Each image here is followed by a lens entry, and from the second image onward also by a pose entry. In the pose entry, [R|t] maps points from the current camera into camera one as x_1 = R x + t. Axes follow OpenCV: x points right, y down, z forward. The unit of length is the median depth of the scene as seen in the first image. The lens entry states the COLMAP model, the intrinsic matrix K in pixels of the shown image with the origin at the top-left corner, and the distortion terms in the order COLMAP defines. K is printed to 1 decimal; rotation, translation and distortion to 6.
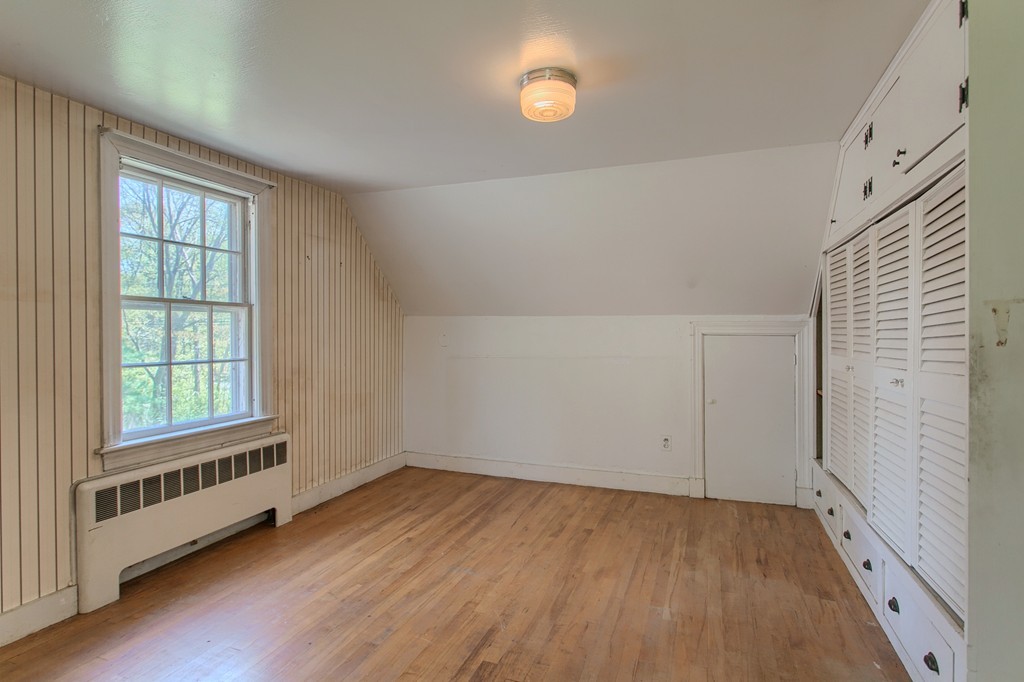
lens RADIAL K [[519.0, 0, 509.4], [0, 519.0, 337.8], [0, 0, 1]] dist [-0.003556, -0.000046]
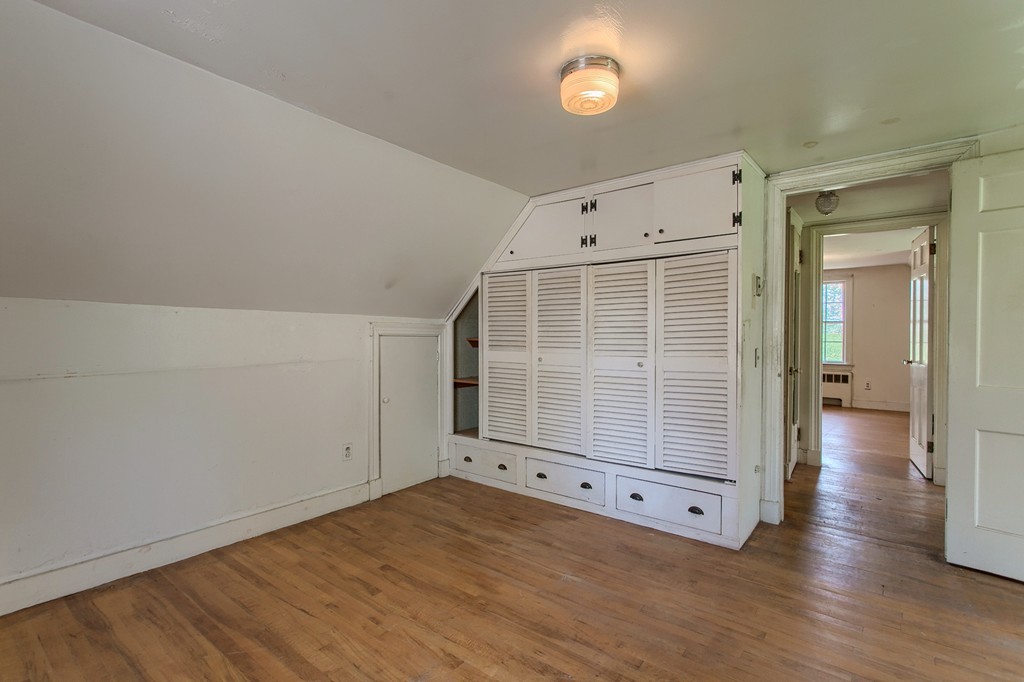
lens RADIAL K [[483.2, 0, 509.2], [0, 483.2, 337.4], [0, 0, 1]] dist [0.001500, 0.000797]
pose [[0.296057, -0.002181, 0.955168, -0.492707], [0.002775, 0.999995, 0.001423, -0.002910], [-0.955166, 0.002229, 0.296061, 0.525489]]
